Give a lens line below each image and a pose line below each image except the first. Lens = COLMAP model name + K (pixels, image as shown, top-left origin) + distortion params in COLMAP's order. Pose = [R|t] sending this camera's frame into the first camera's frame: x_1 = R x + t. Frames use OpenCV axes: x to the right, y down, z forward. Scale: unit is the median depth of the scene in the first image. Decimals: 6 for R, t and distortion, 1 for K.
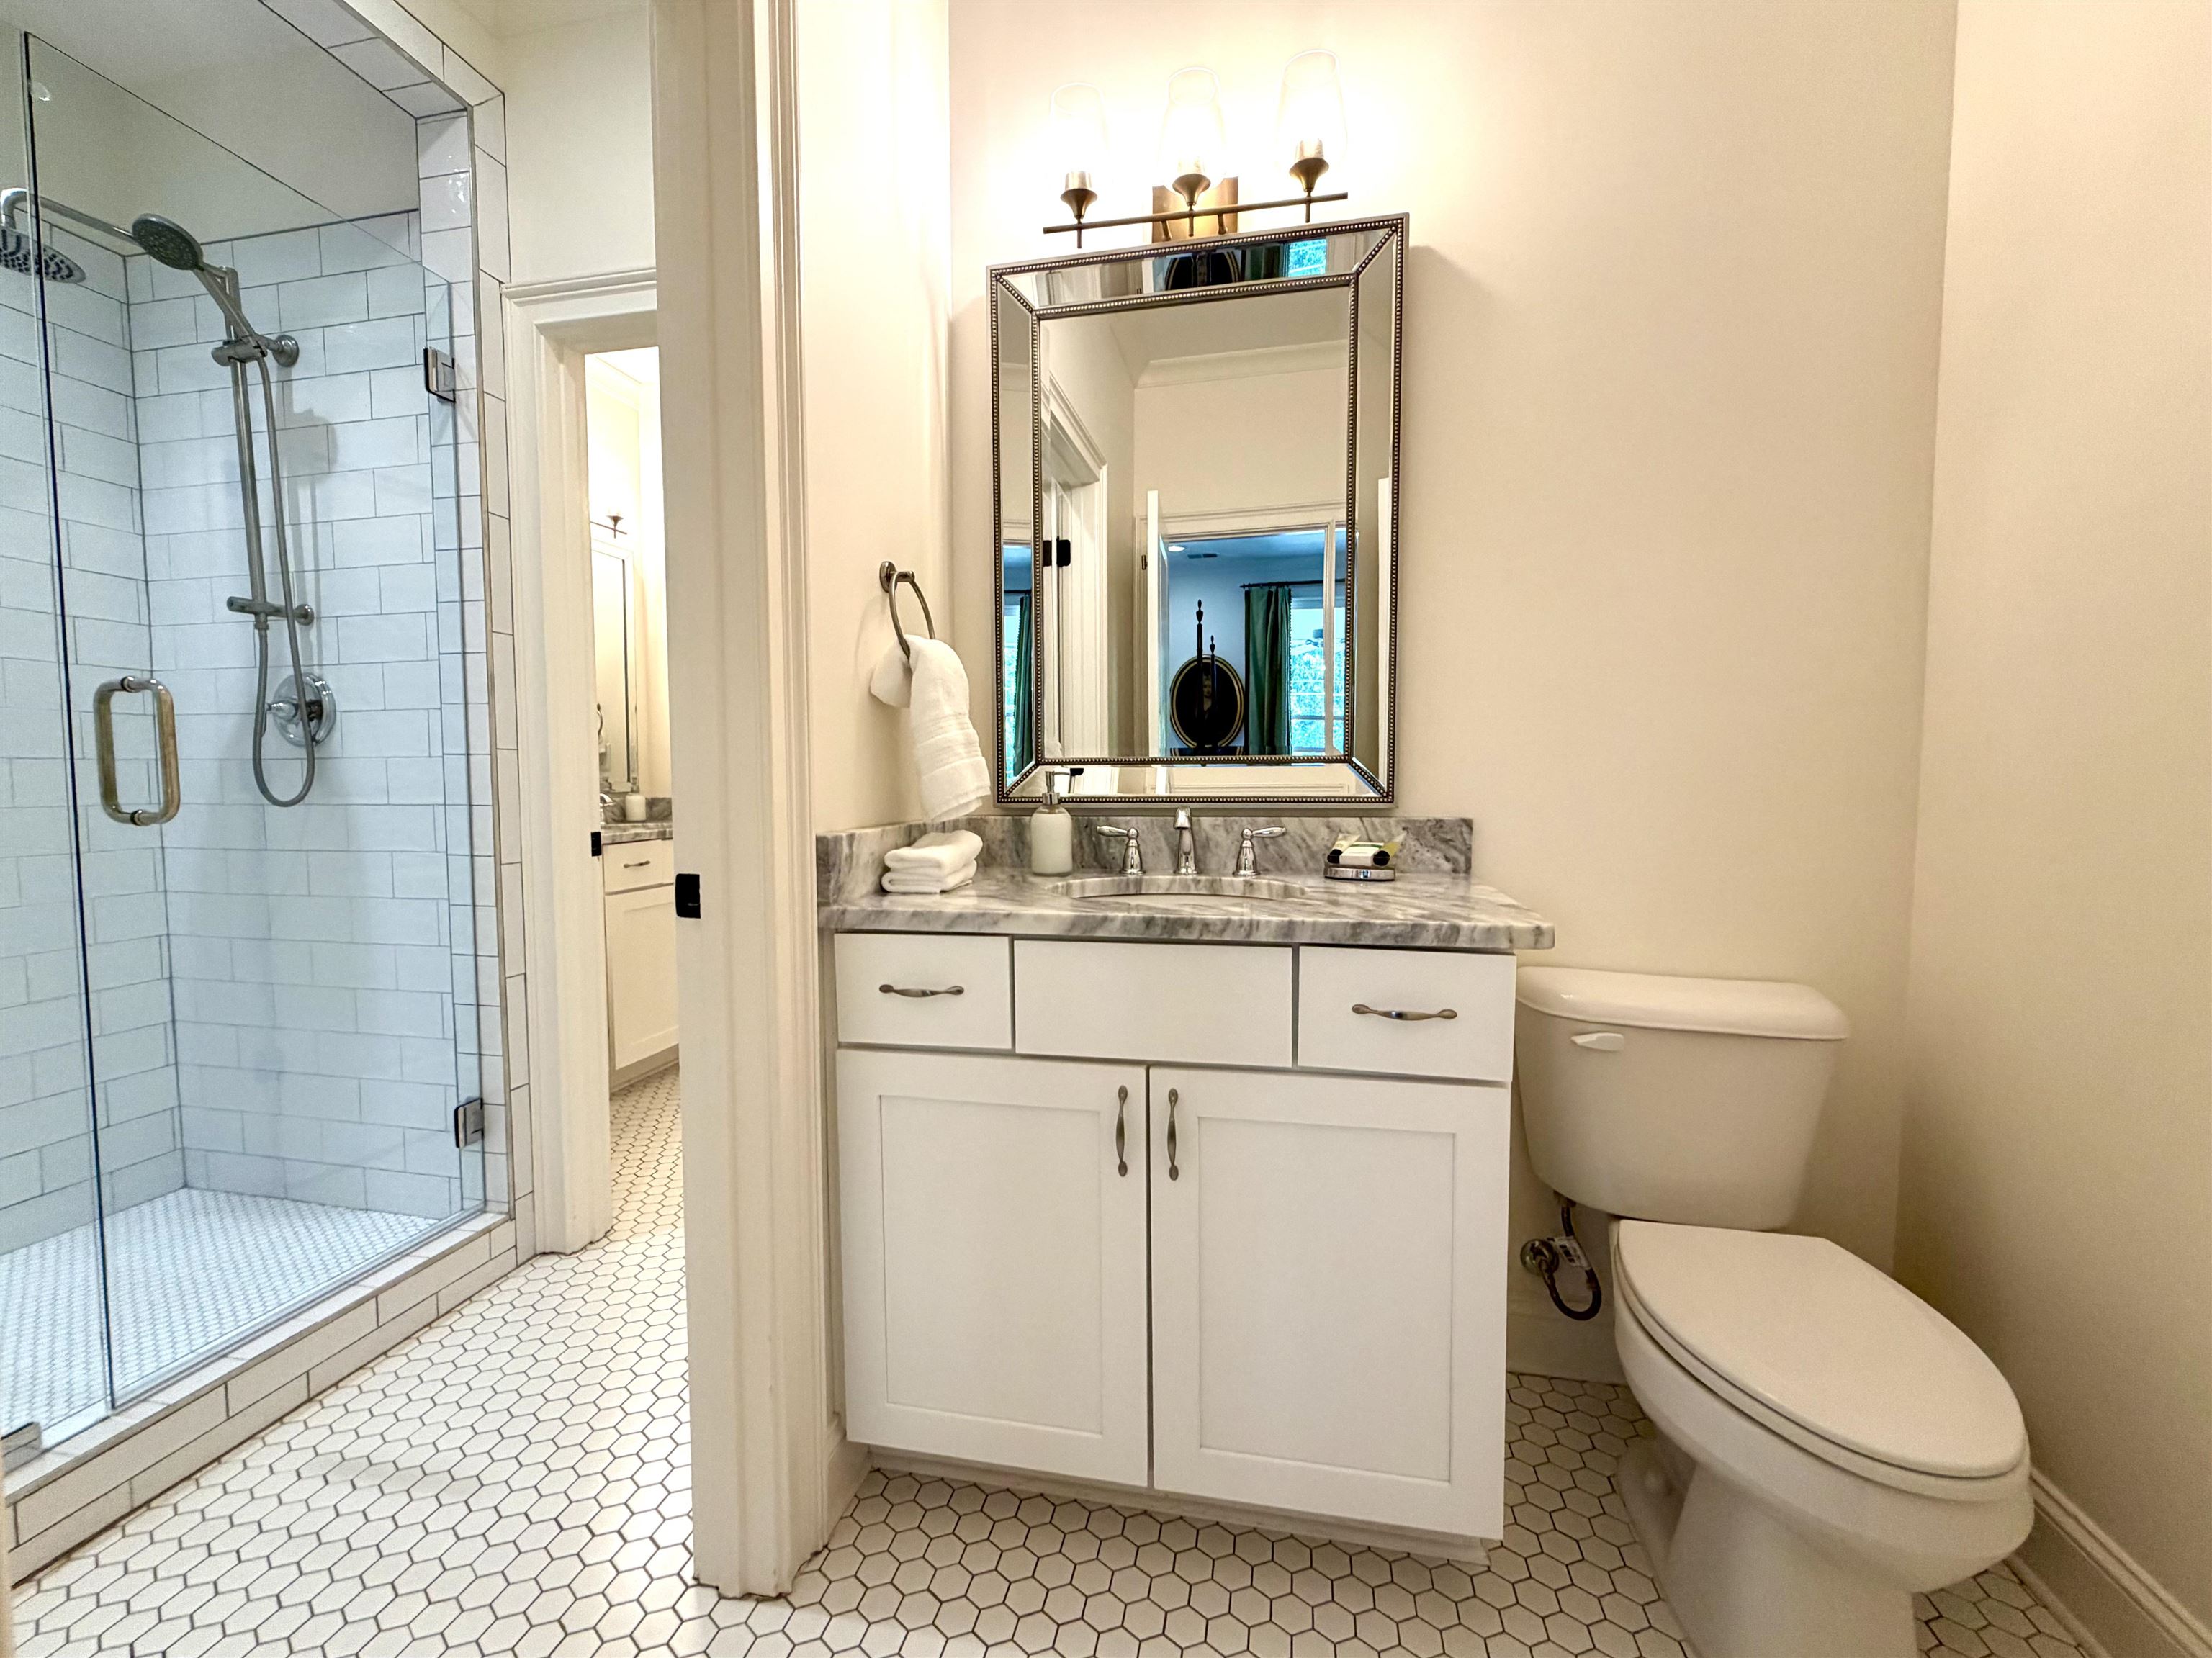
lens RADIAL K [[882.0, 0, 1070.4], [0, 882.0, 826.8], [0, 0, 1]] dist [0.000404, -0.000200]
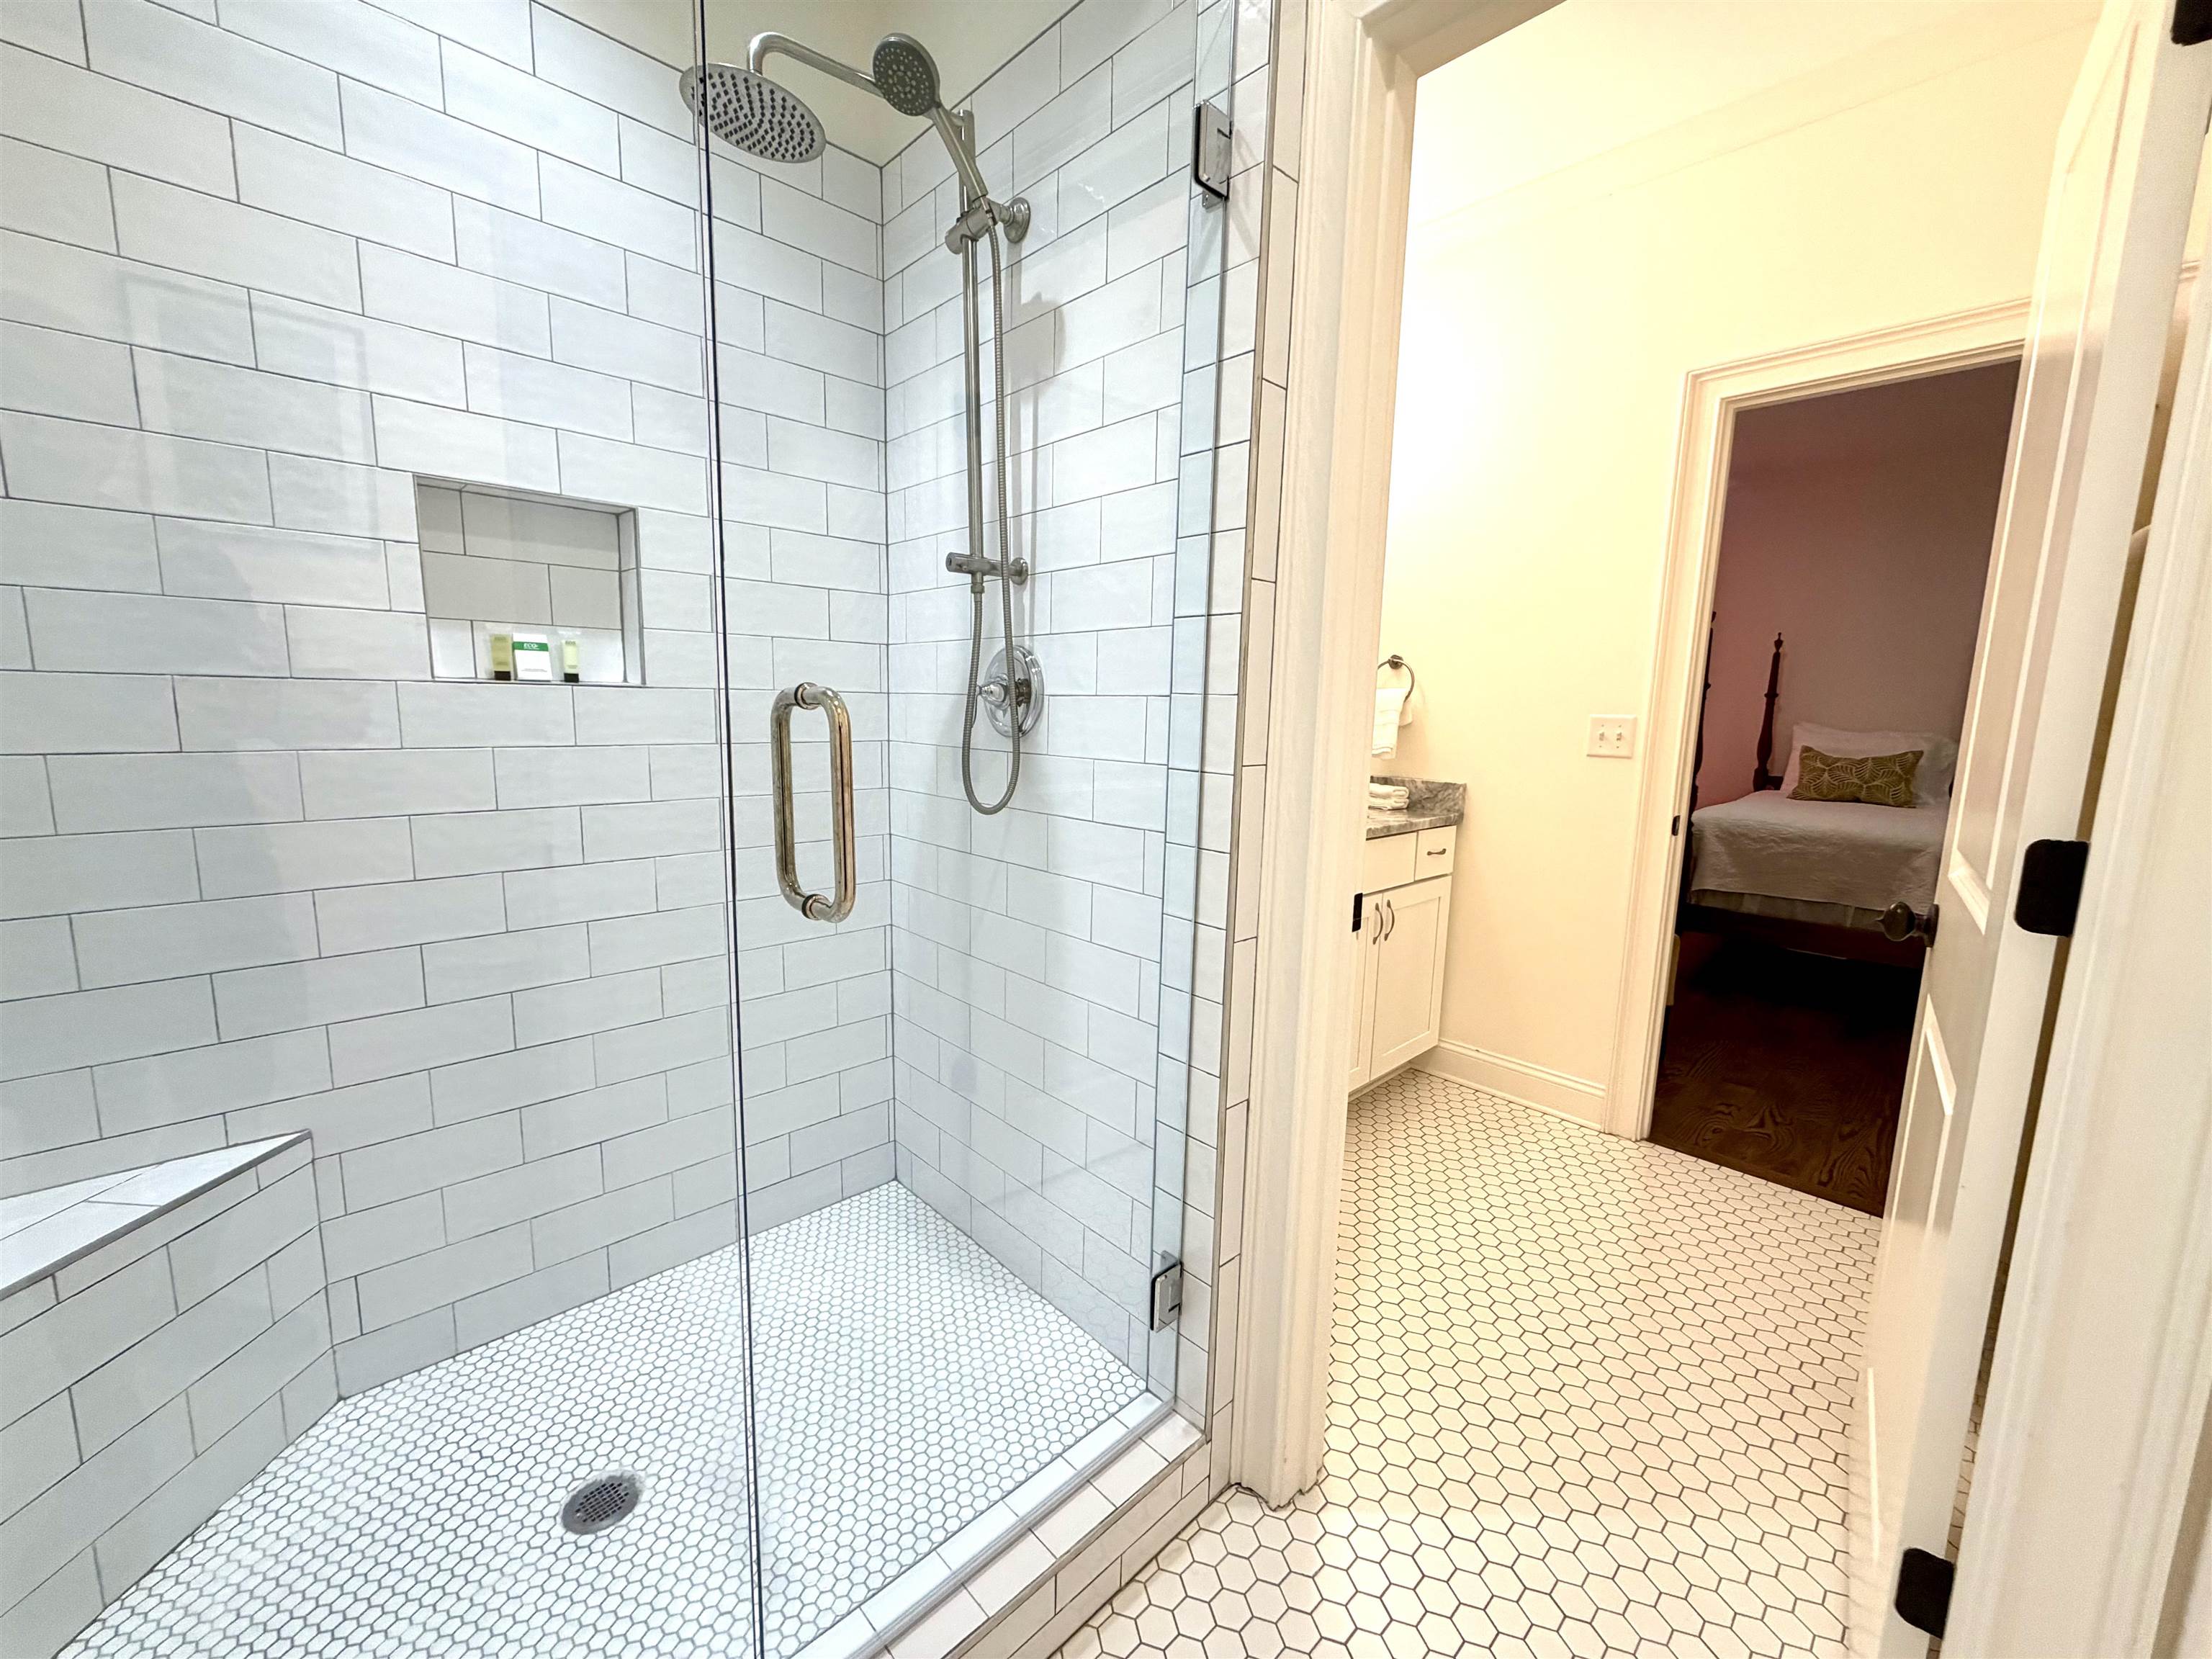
lens RADIAL K [[882.1, 0, 1099.2], [0, 882.1, 823.1], [0, 0, 1]] dist [0.000404, -0.000200]
pose [[0.820398, 0.097293, -0.563454, -0.349244], [-0.056731, 0.994405, 0.089104, -0.092272], [0.568971, -0.041135, 0.821328, 0.390562]]
